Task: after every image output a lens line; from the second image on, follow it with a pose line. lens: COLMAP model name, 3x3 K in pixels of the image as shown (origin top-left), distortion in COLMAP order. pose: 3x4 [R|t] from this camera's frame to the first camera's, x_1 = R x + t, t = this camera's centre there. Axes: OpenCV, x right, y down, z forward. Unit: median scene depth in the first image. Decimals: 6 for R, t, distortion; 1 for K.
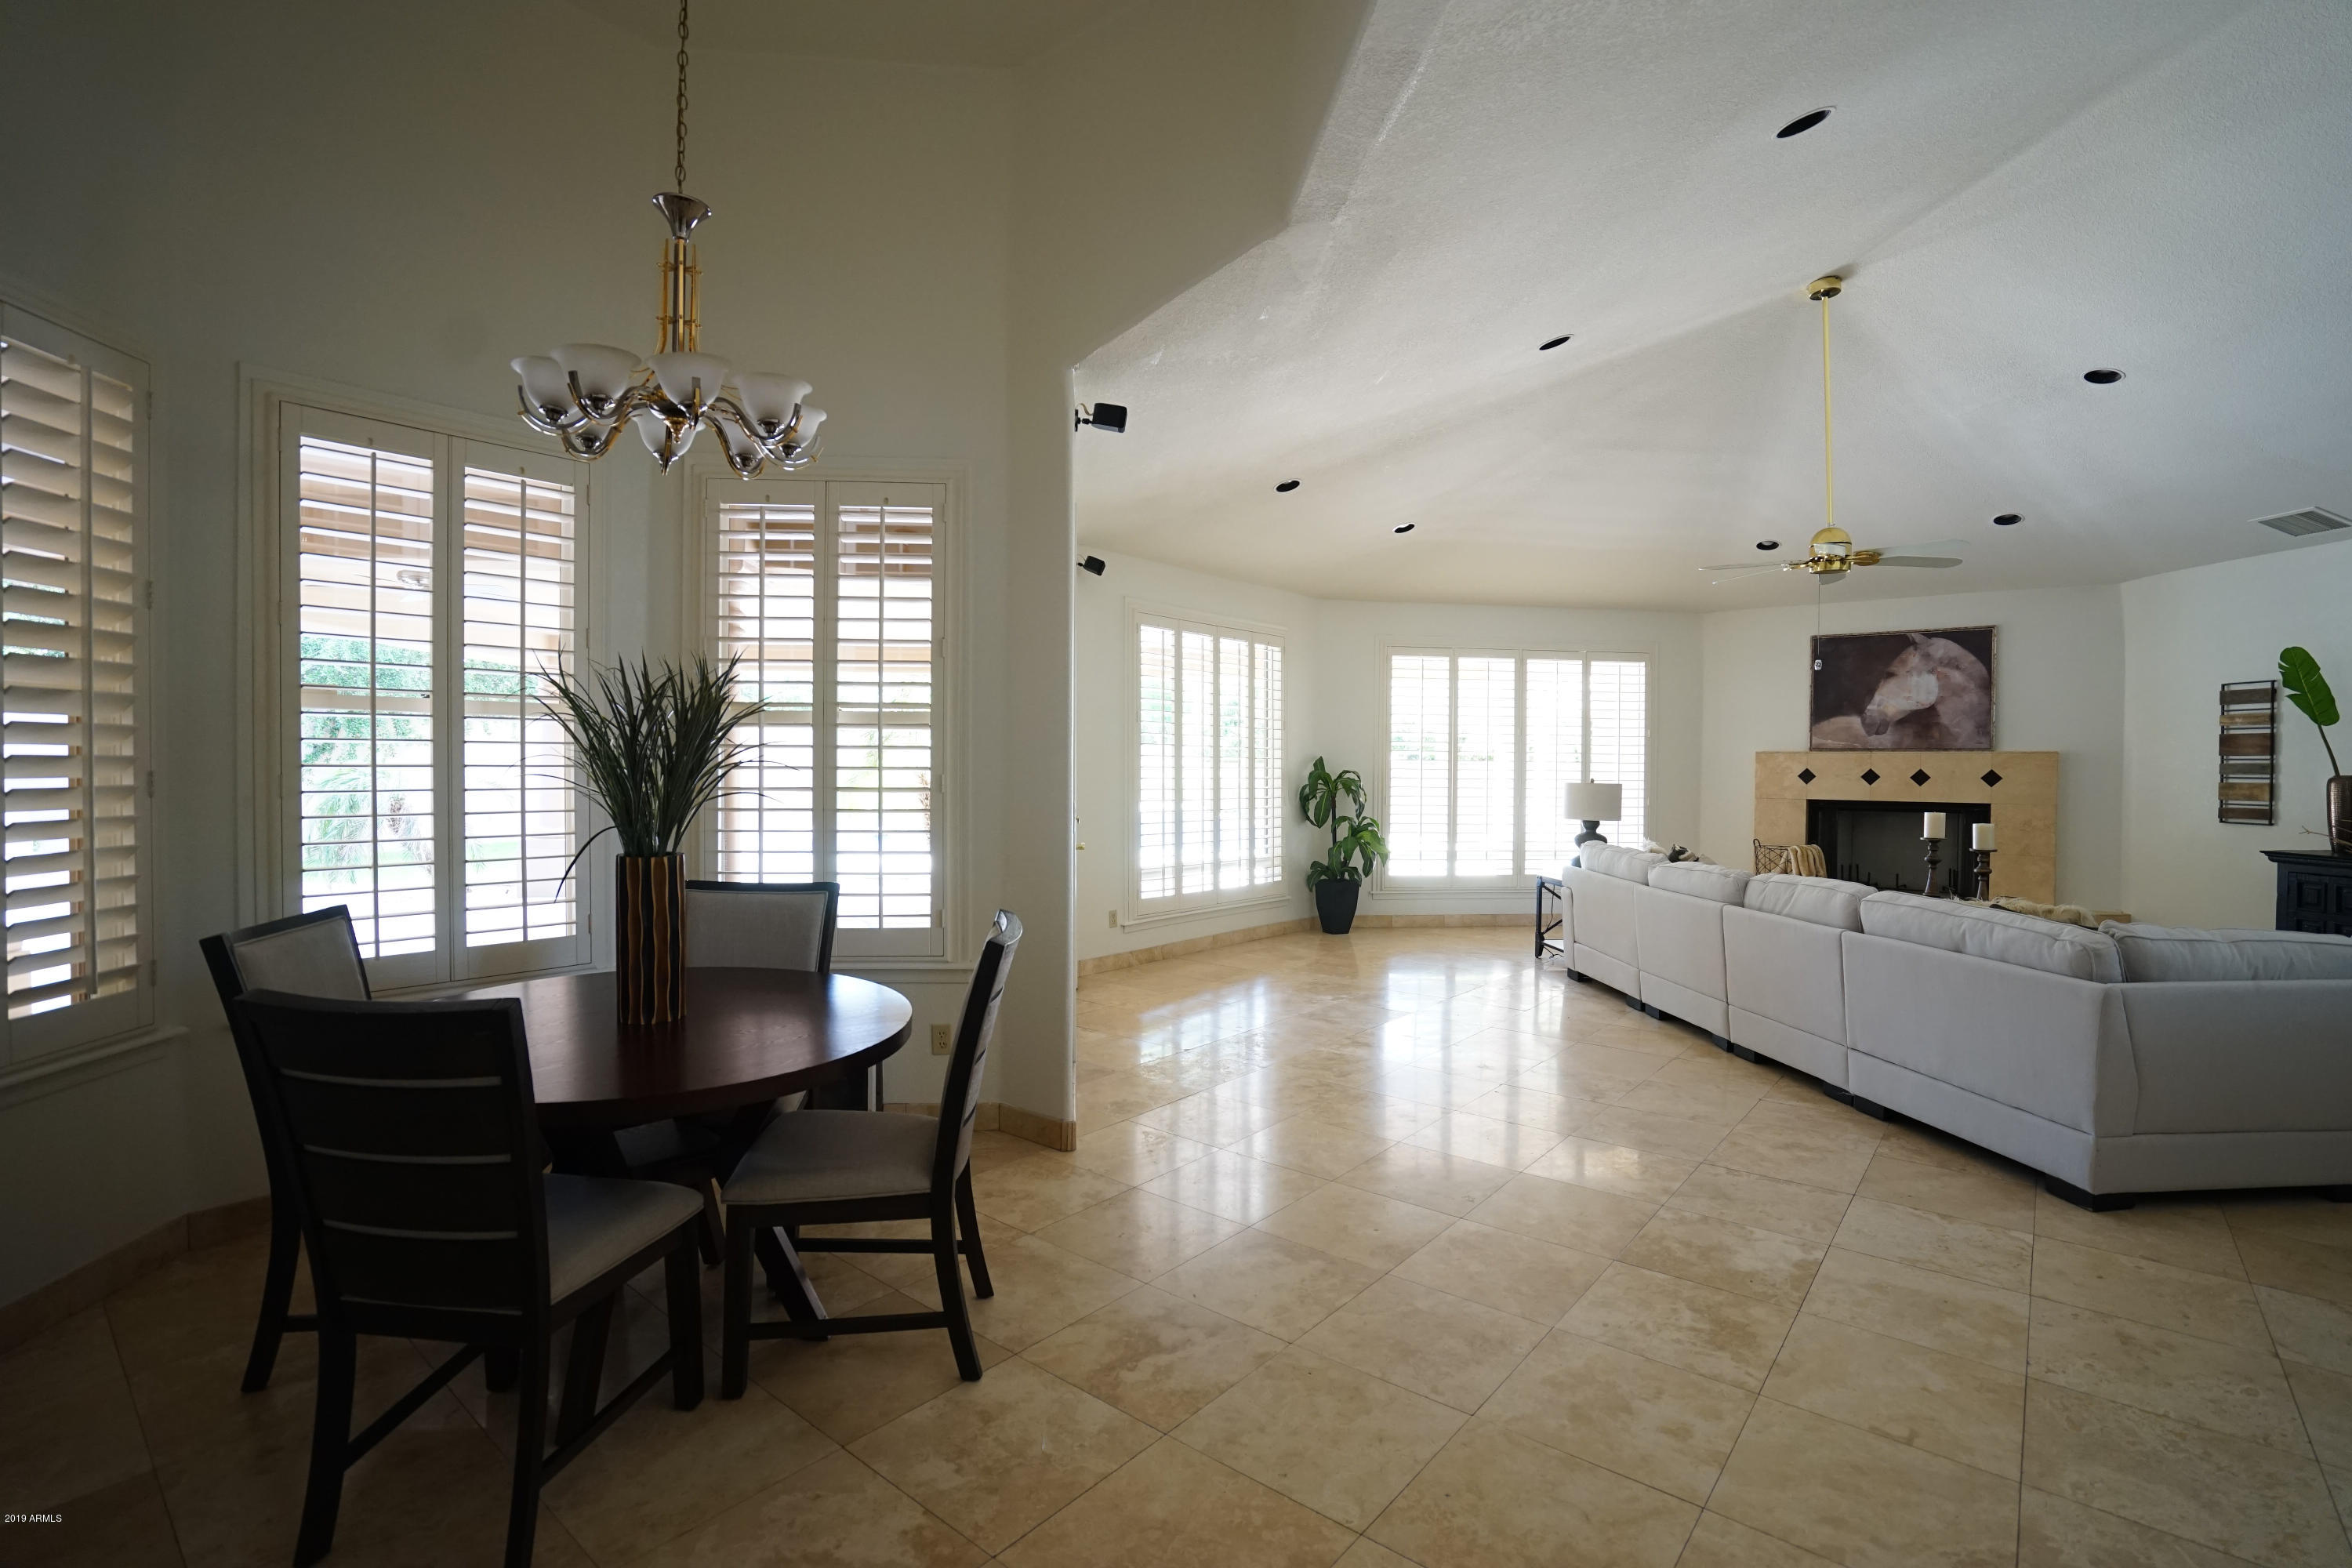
lens RADIAL K [[1077.3, 0, 1188.9], [0, 1077.3, 780.3], [0, 0, 1]] dist [-0.049159, 0.015037]
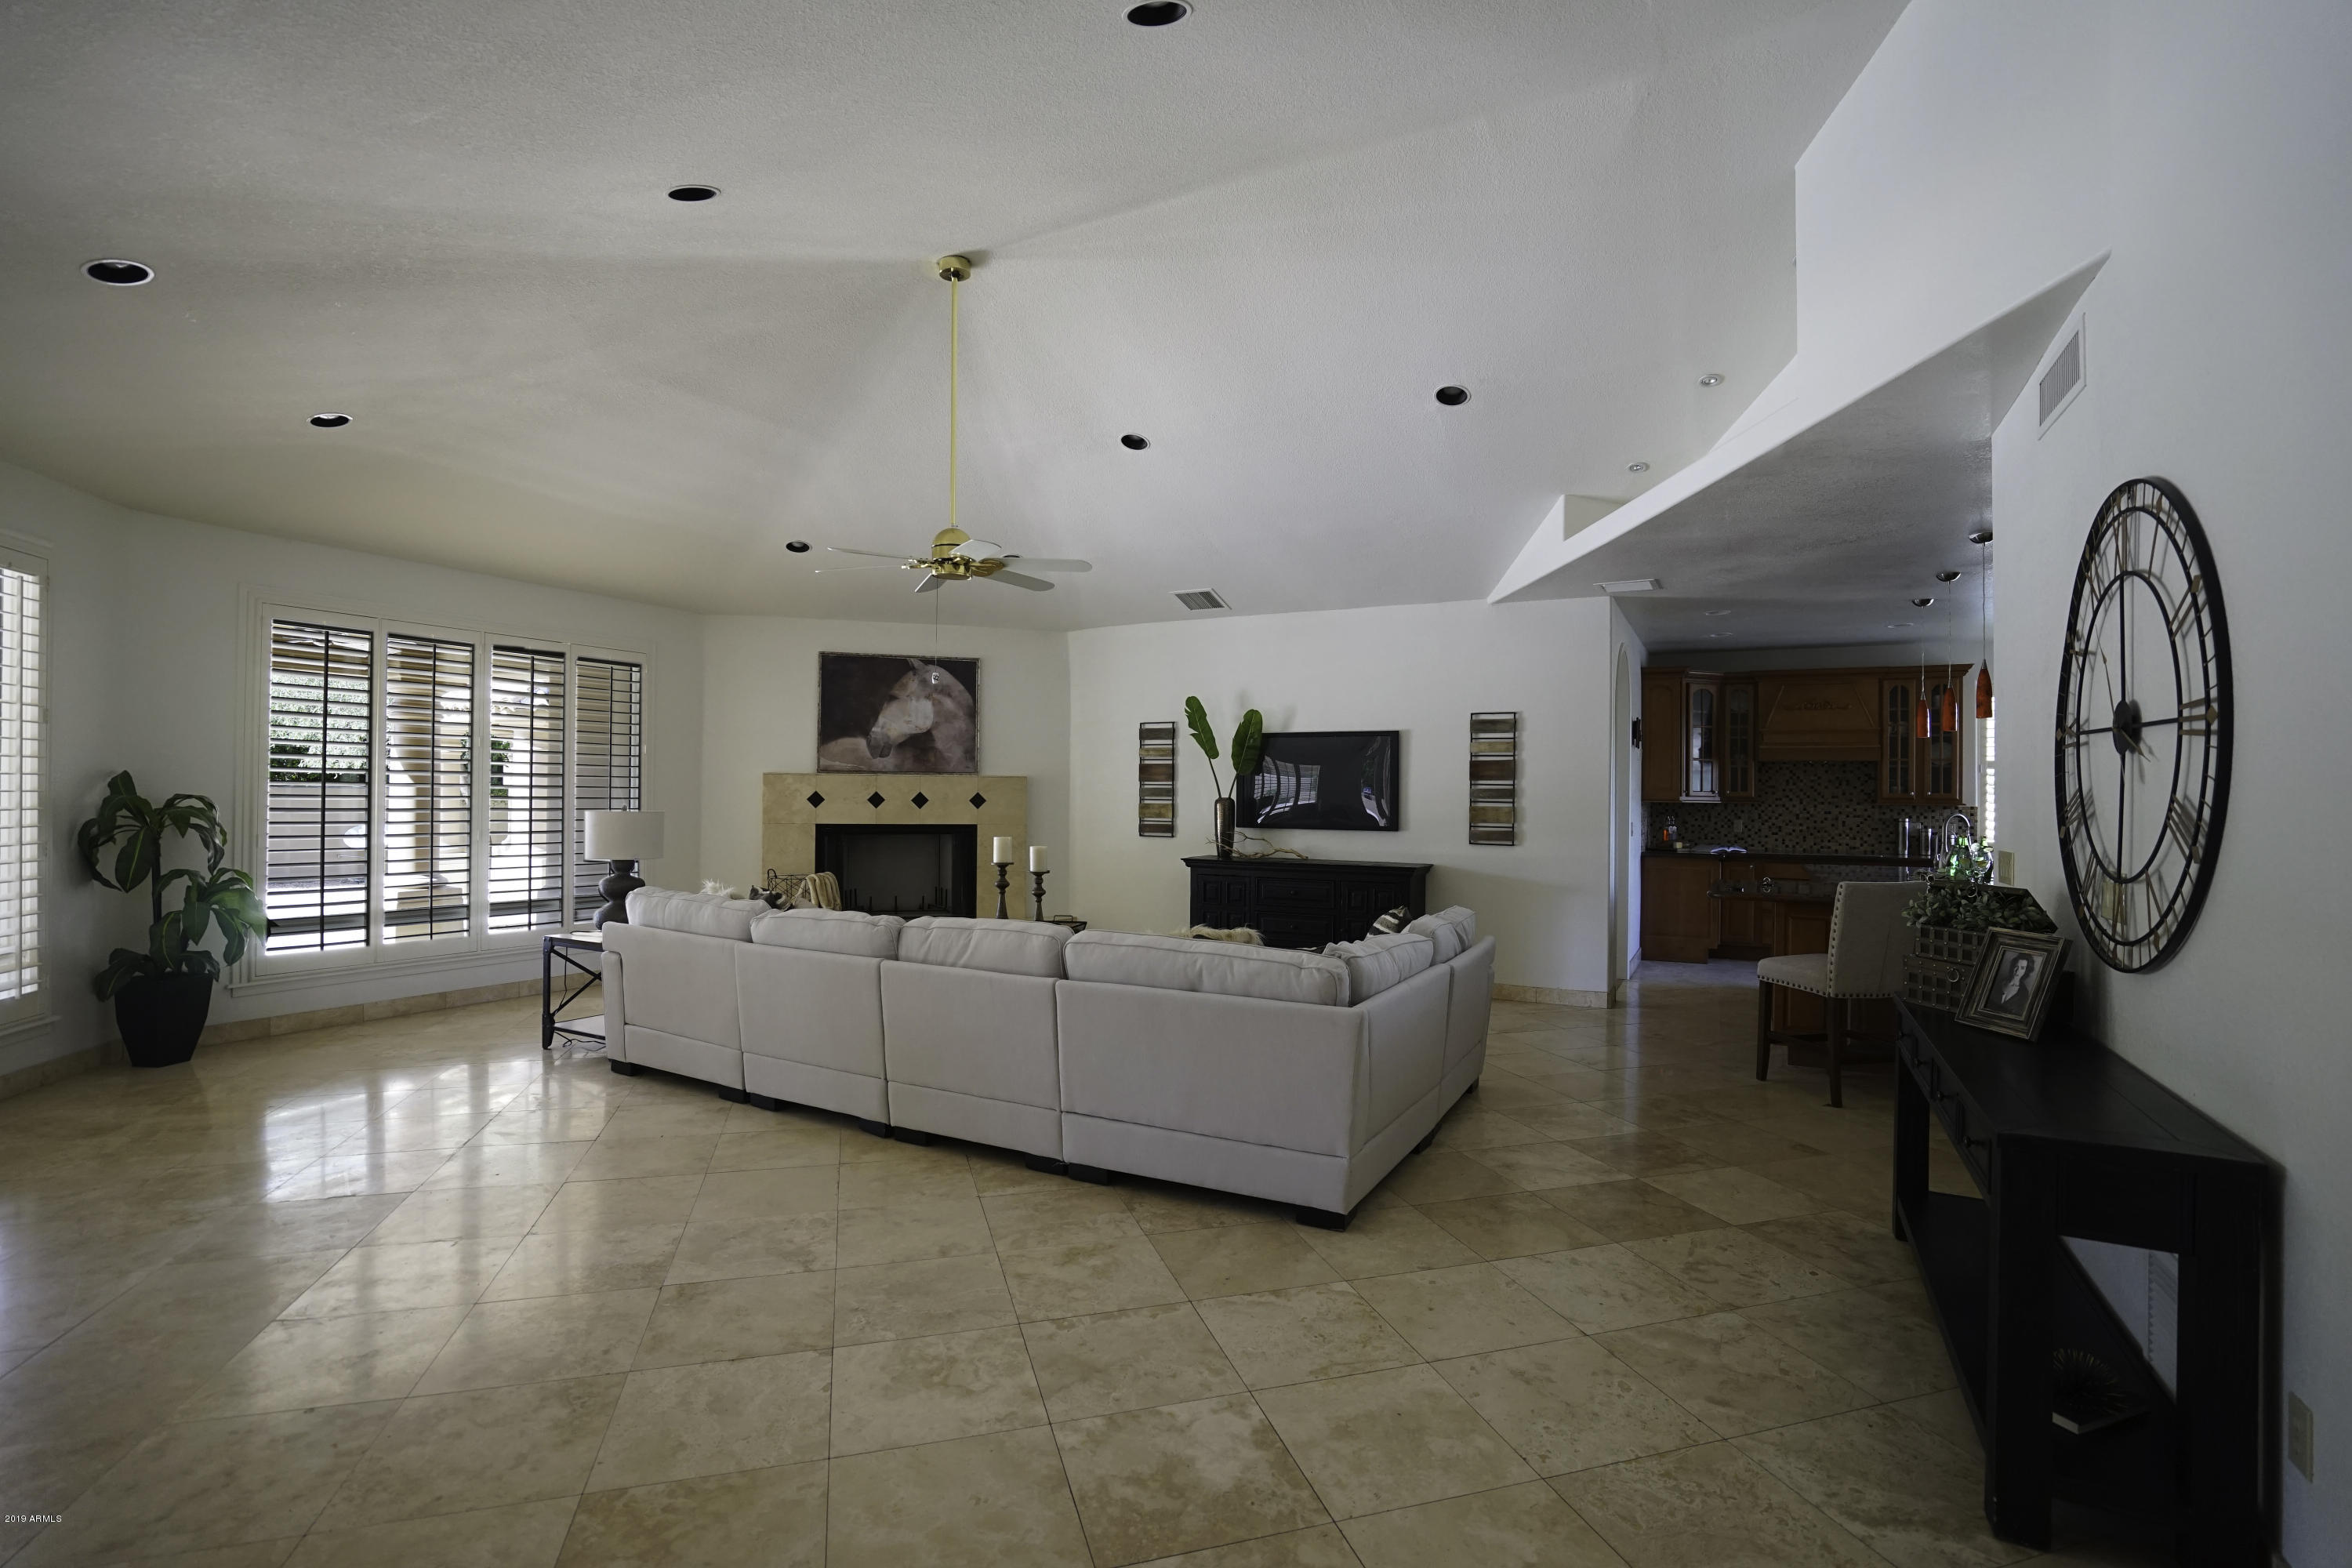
lens RADIAL K [[1077.3, 0, 1175.6], [0, 1077.3, 785.7], [0, 0, 1]] dist [-0.049159, 0.015037]
pose [[0.556433, 0.004015, 0.830883, -0.036042], [0.006961, 0.999931, -0.009494, -0.005069], [-0.830863, 0.011067, 0.556366, 0.217738]]
